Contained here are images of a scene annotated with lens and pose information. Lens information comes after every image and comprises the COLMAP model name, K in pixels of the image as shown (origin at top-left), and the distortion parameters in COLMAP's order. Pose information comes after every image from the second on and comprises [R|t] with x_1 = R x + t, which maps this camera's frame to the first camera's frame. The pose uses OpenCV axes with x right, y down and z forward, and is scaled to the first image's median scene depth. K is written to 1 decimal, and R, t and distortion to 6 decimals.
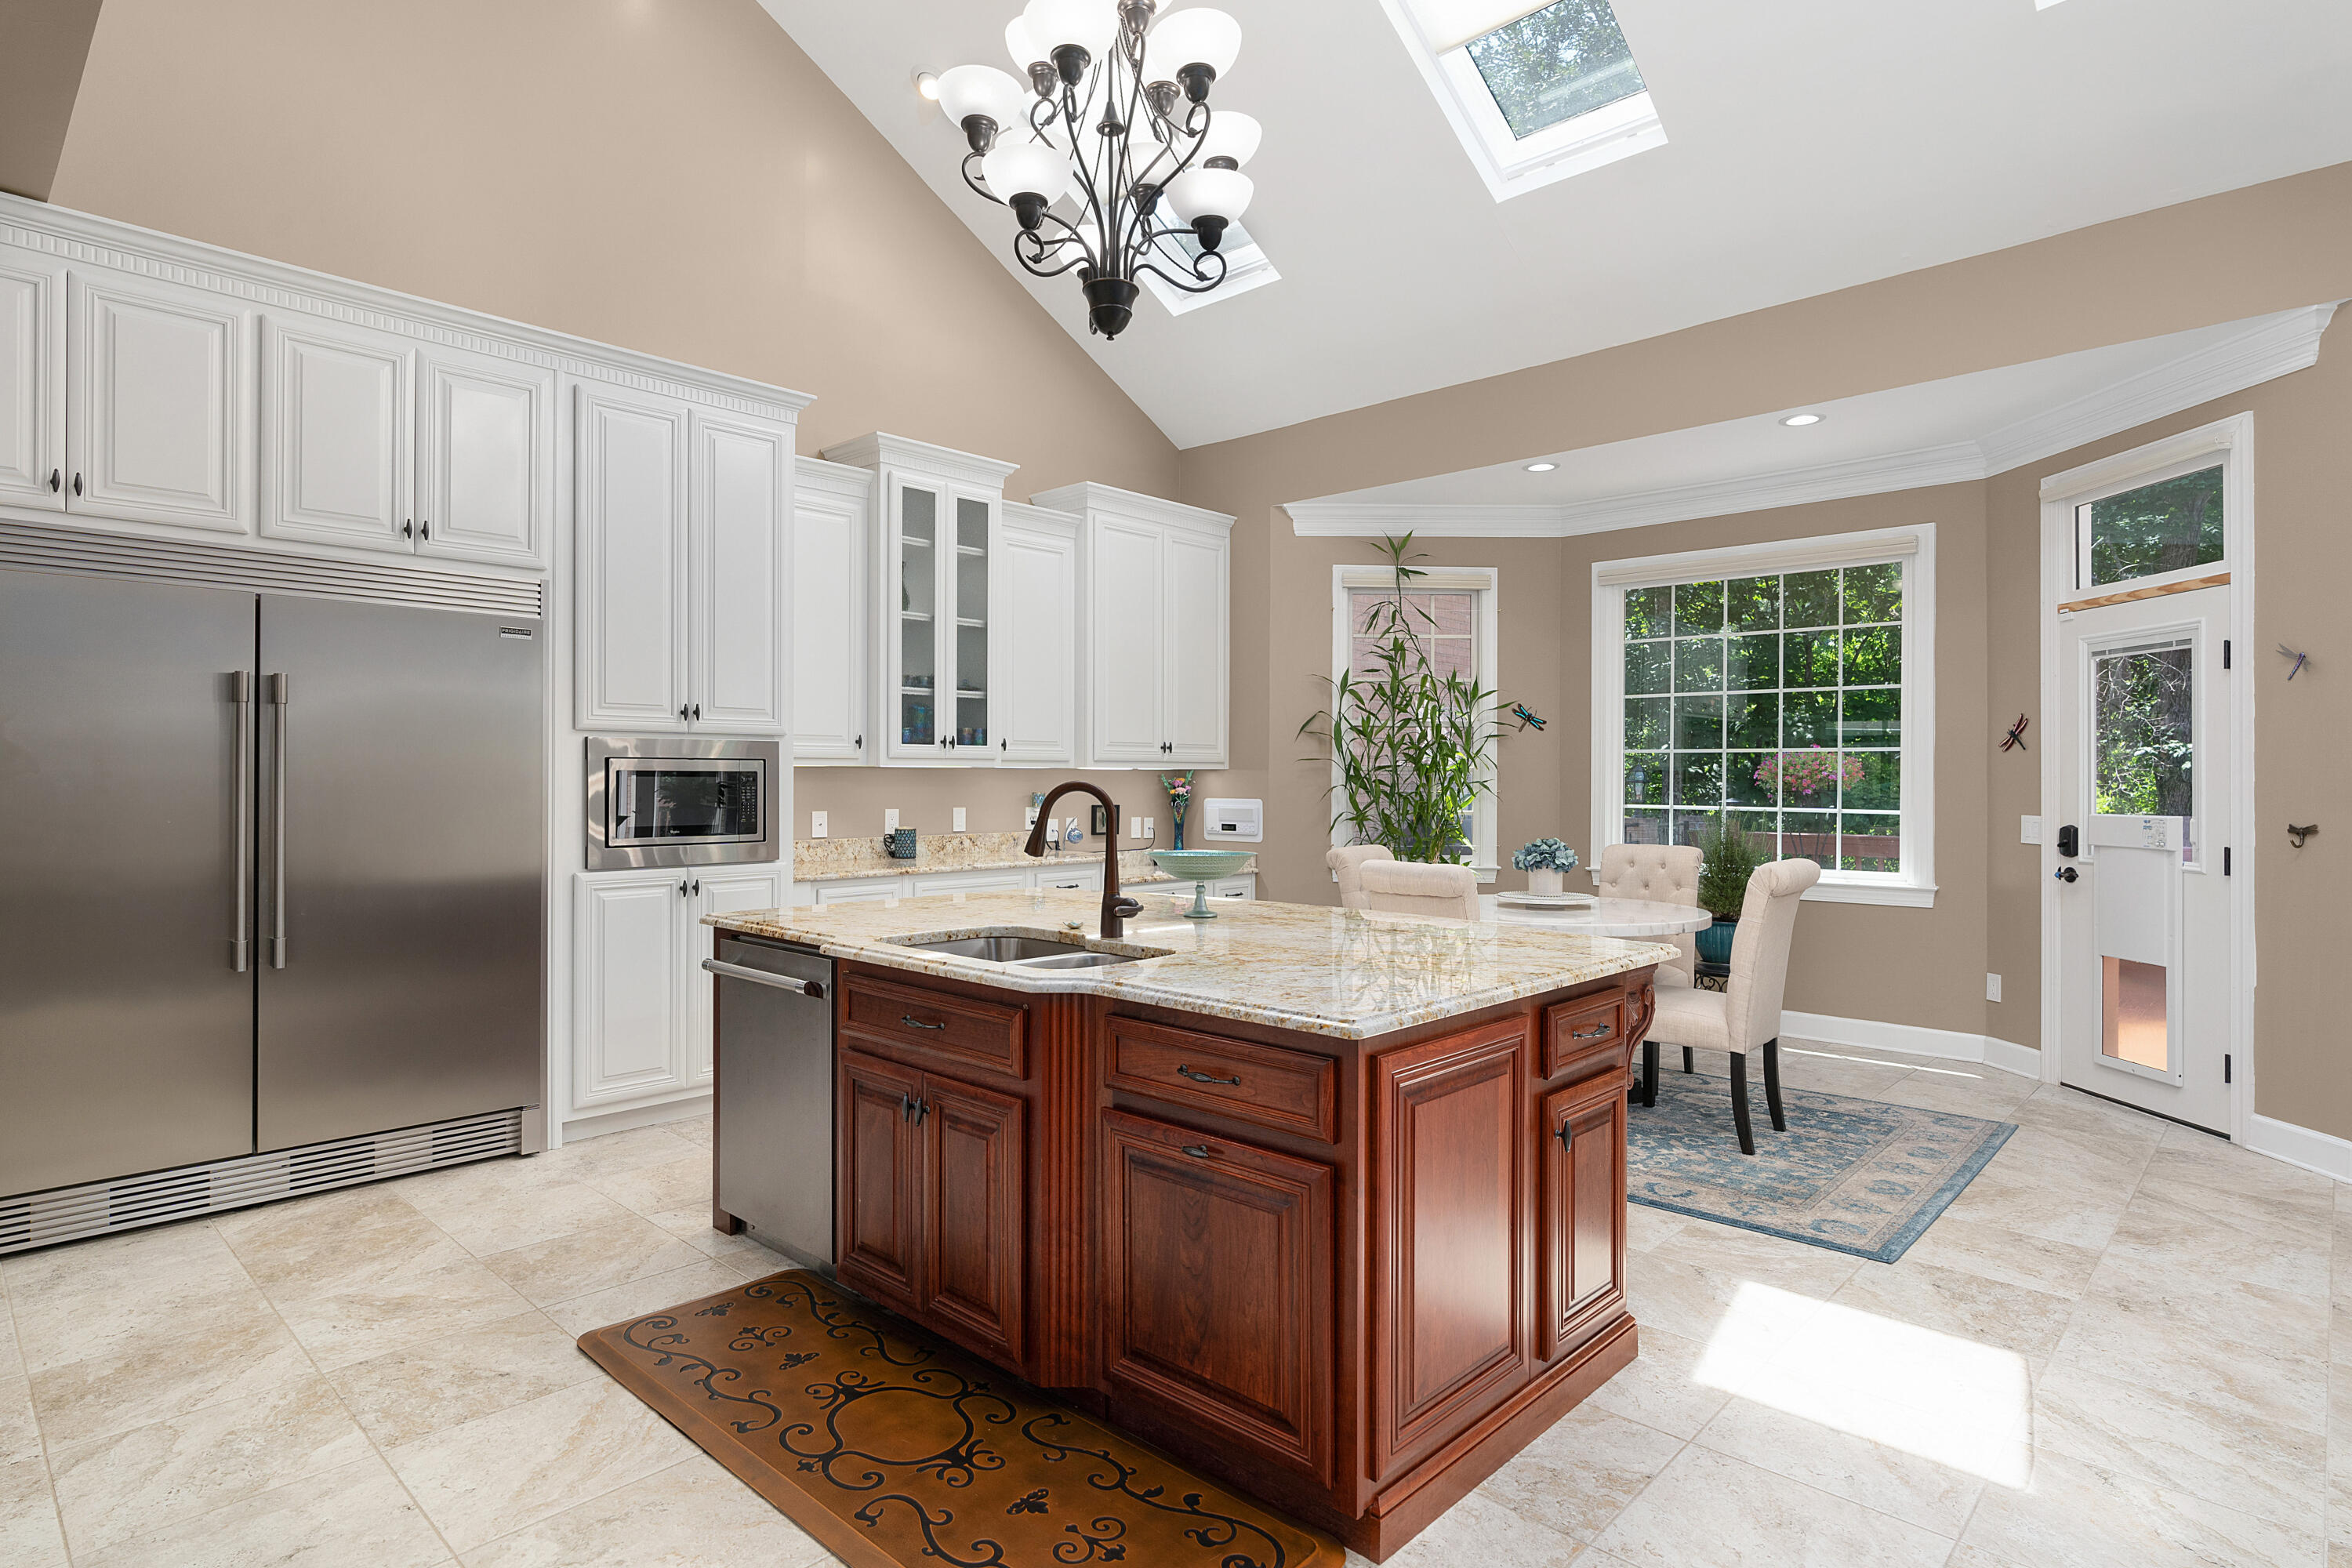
lens RADIAL K [[1228.6, 0, 1175.1], [0, 1228.6, 780.8], [0, 0, 1]] dist [-0.003911, 0.002955]
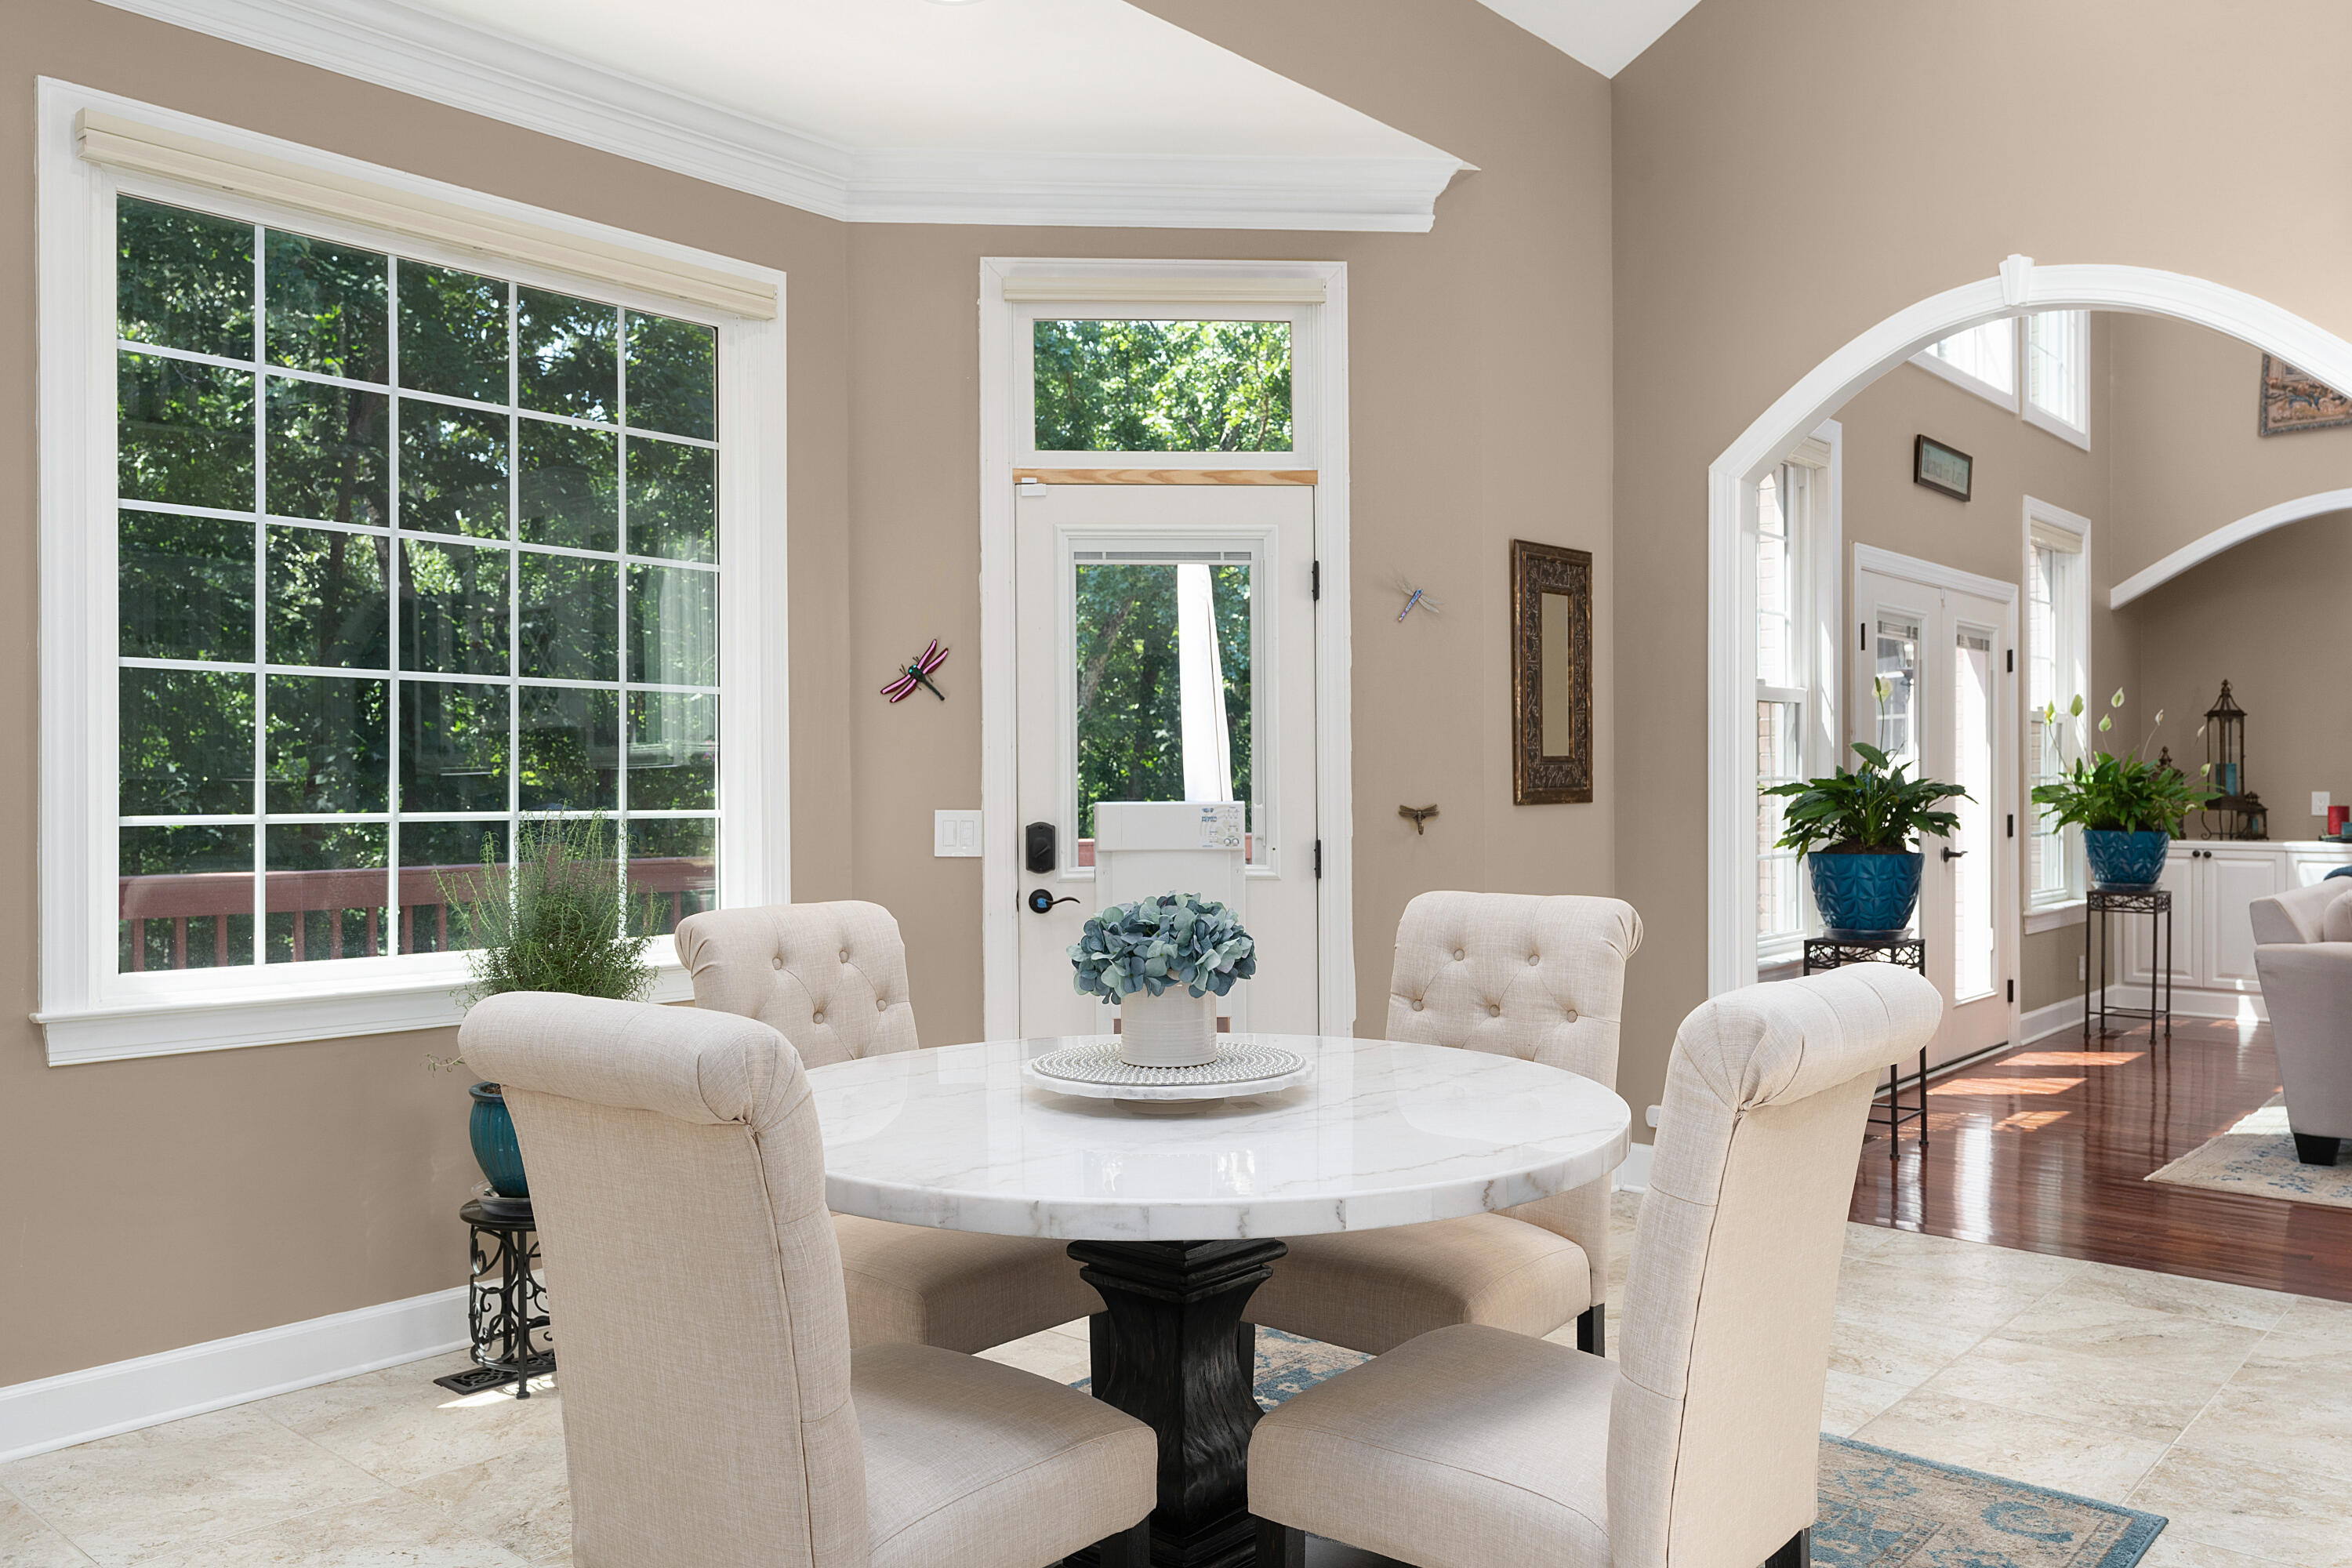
lens RADIAL K [[1767.2, 0, 1162.2], [0, 1767.2, 772.5], [0, 0, 1]] dist [-0.007279, 0.011759]
pose [[-0.020577, 0.002384, 0.999785, -0.168735], [0.005861, 0.999980, -0.002264, 0.012278], [-0.999771, 0.005813, -0.020590, 0.900312]]
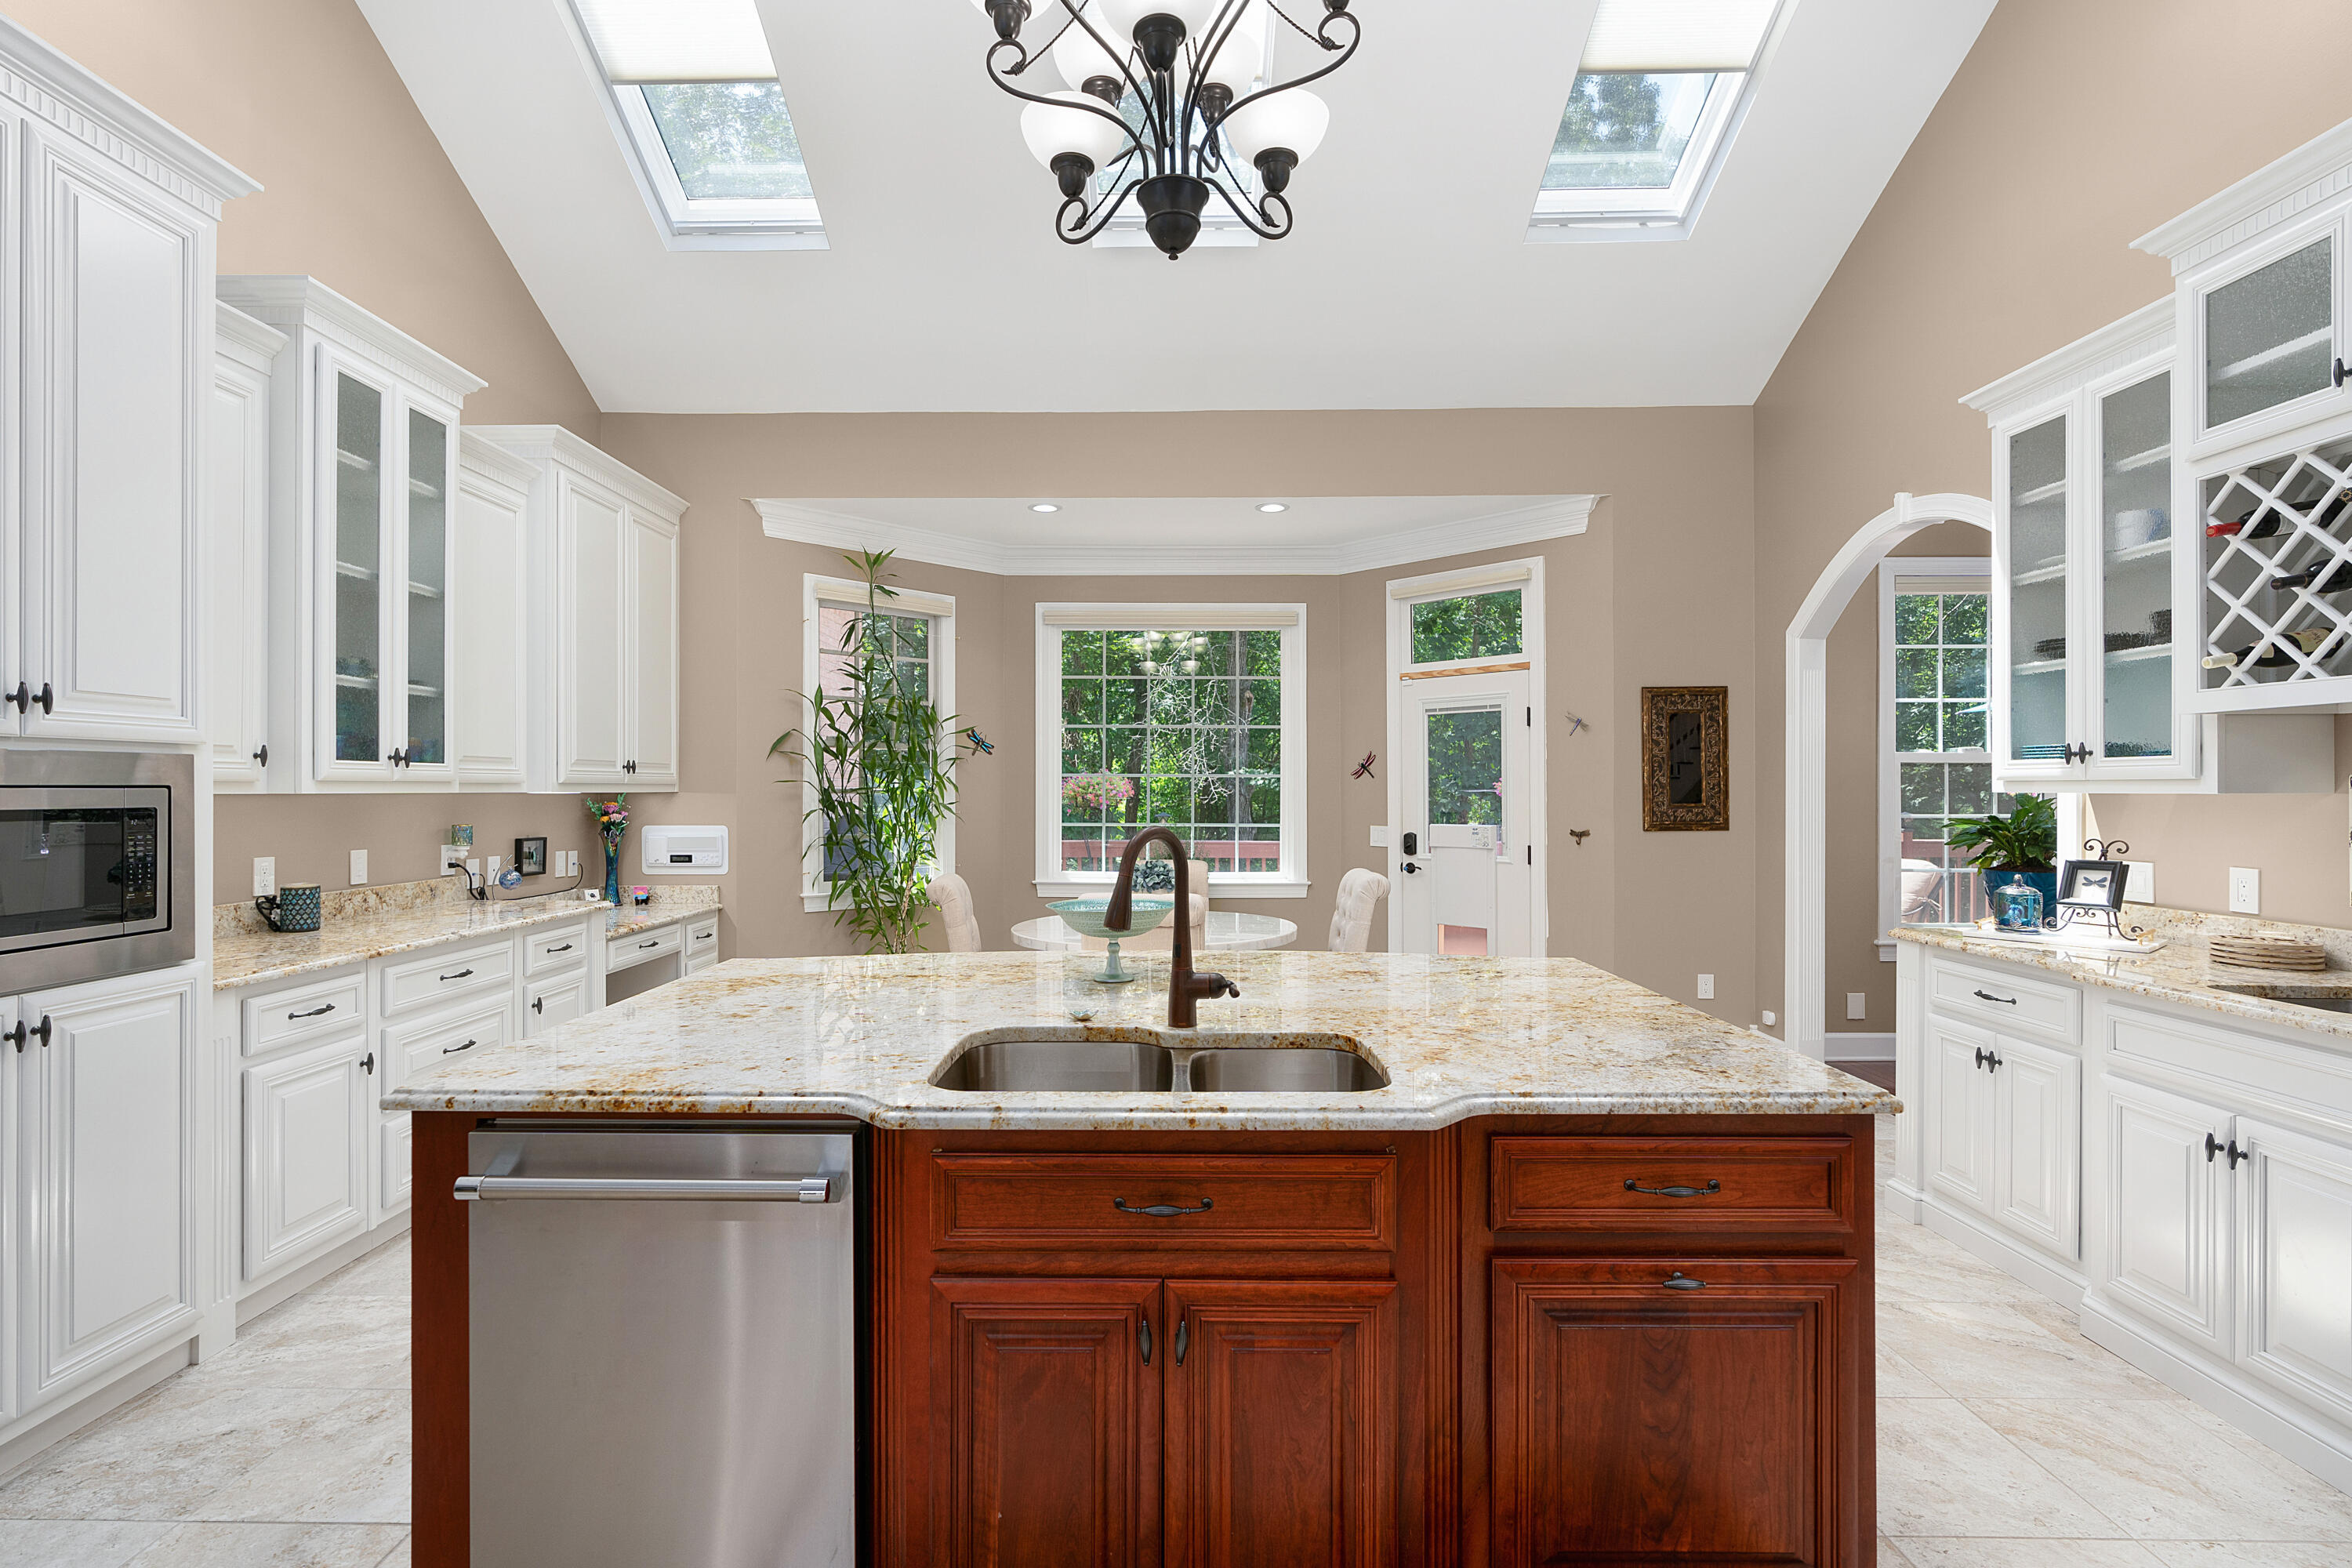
lens RADIAL K [[1071.3, 0, 1166.9], [0, 1071.3, 788.3], [0, 0, 1]] dist [-0.011609, 0.001332]
pose [[0.735539, -0.001579, 0.677480, -0.281126], [0.003777, 0.999991, -0.001770, -0.011986], [-0.677472, 0.003860, 0.735539, 0.275185]]
